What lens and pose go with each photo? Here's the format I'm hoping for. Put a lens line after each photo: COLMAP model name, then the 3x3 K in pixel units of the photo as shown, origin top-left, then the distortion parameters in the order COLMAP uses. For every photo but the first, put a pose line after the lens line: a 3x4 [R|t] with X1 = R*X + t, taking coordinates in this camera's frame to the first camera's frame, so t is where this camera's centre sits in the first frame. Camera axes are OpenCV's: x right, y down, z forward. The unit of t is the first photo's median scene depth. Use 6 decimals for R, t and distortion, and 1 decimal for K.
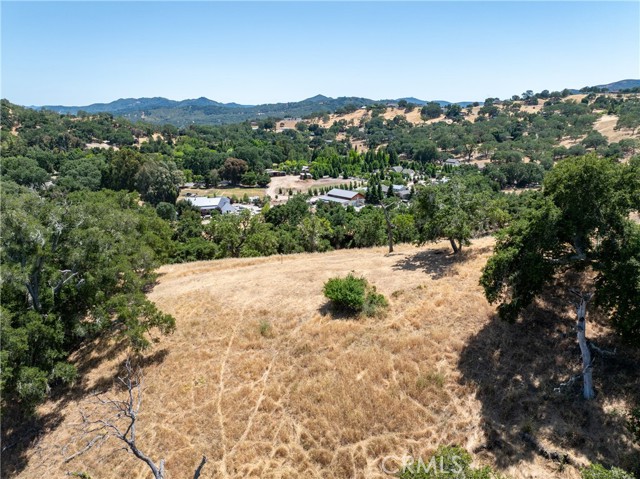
lens RADIAL K [[441.7, 0, 320.0], [0, 441.7, 239.5], [0, 0, 1]] dist [-0.042560, 0.004159]
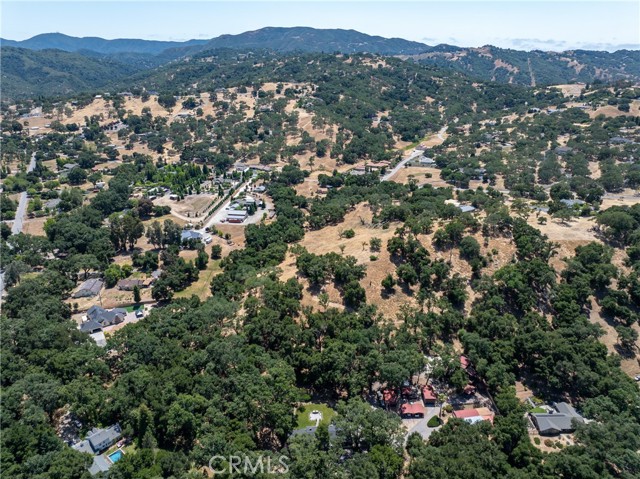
lens RADIAL K [[441.7, 0, 320.0], [0, 441.7, 239.5], [0, 0, 1]] dist [-0.042560, 0.004159]
pose [[0.756224, -0.252603, 0.603587, -0.285369], [0.166242, 0.966379, 0.196152, -0.101495], [-0.632842, -0.047993, 0.772792, -0.238133]]
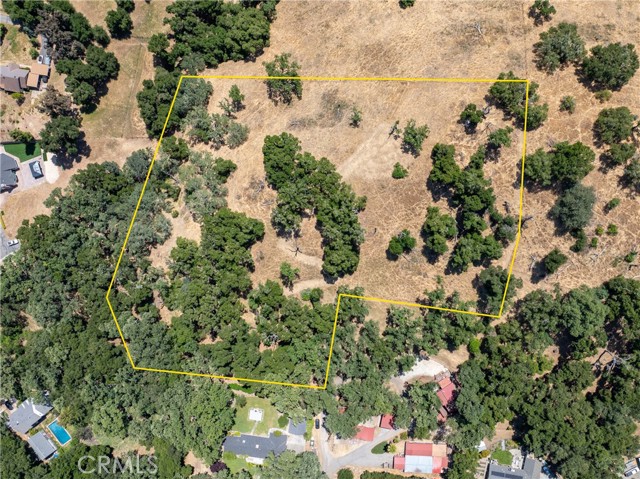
lens RADIAL K [[441.7, 0, 320.0], [0, 441.7, 239.5], [0, 0, 1]] dist [-0.042560, 0.004159]
pose [[0.864998, -0.499644, 0.046196, -0.061497], [0.125904, 0.305240, 0.943916, -0.209950], [-0.485723, -0.810669, 0.326939, -0.030490]]
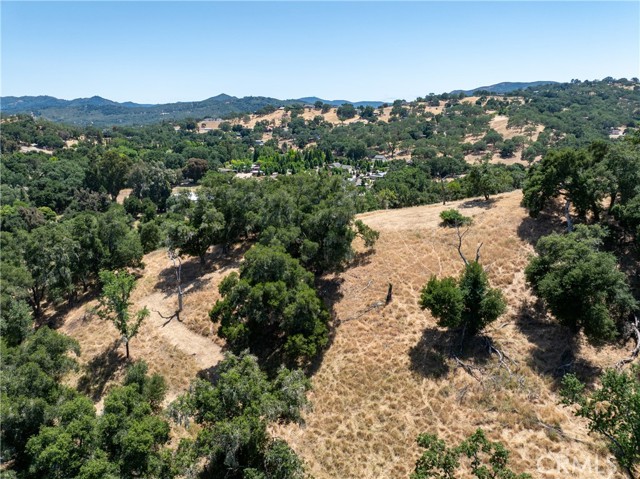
lens RADIAL K [[441.7, 0, 320.0], [0, 441.7, 239.5], [0, 0, 1]] dist [-0.042560, 0.004159]
pose [[0.977741, -0.055683, 0.202293, -0.052440], [0.055301, 0.998441, 0.007541, 0.009724], [-0.202398, 0.003813, 0.979296, -0.048209]]
